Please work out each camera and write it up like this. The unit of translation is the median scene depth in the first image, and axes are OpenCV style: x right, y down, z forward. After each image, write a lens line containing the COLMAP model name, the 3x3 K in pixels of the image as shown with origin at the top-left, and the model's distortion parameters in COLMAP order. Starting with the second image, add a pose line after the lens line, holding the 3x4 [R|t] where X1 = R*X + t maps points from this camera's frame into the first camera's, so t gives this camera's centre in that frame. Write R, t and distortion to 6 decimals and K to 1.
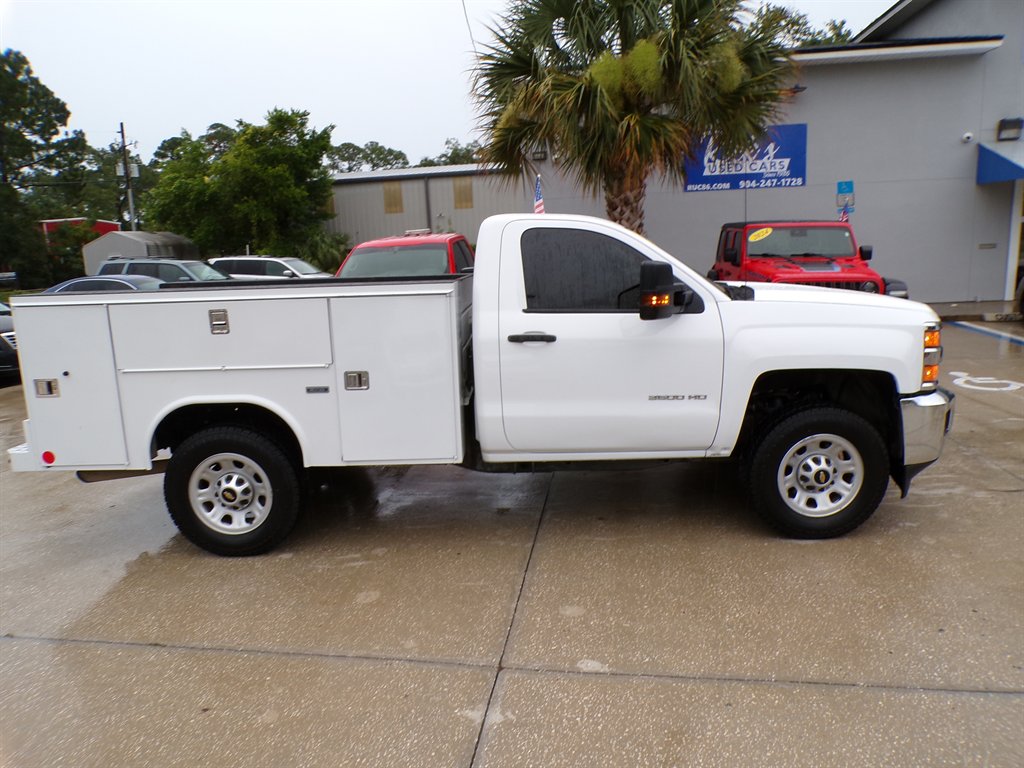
lens RADIAL K [[687.0, 0, 515.8], [0, 687.0, 381.9], [0, 0, 1]] dist [-0.043988, 0.019671]
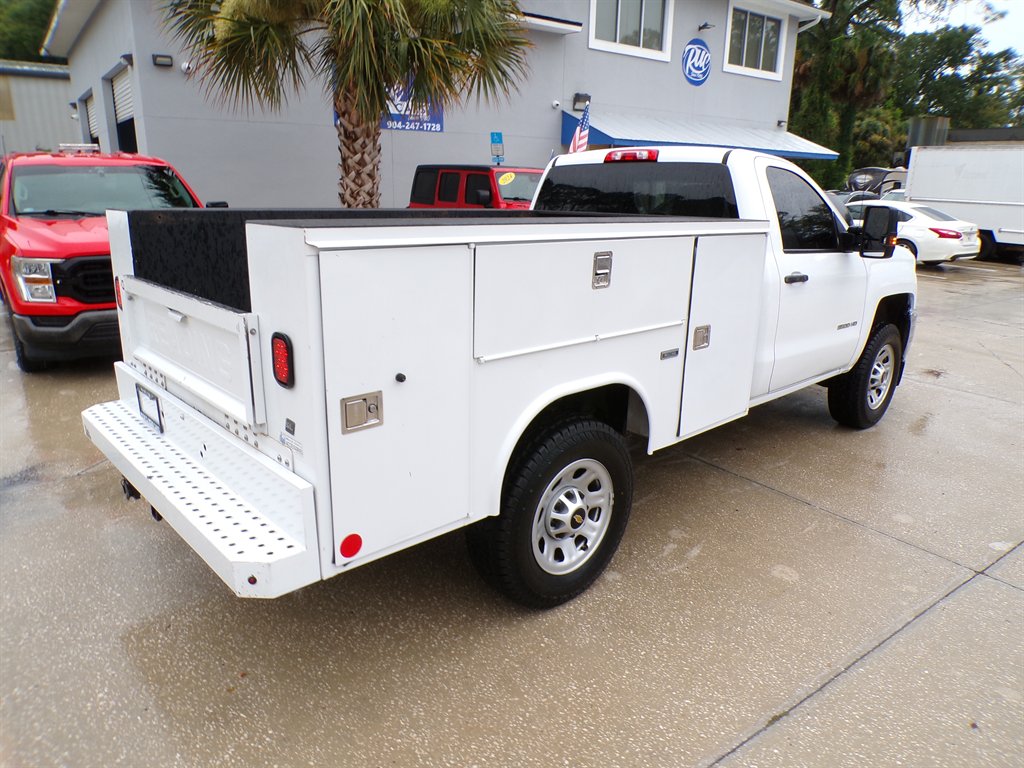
lens RADIAL K [[687.0, 0, 514.9], [0, 687.0, 382.9], [0, 0, 1]] dist [-0.043988, 0.019671]
pose [[0.719103, -0.141395, 0.680366, -0.817603], [0.086271, 0.989671, 0.114493, -0.052301], [-0.689528, -0.023636, 0.723874, 0.469098]]
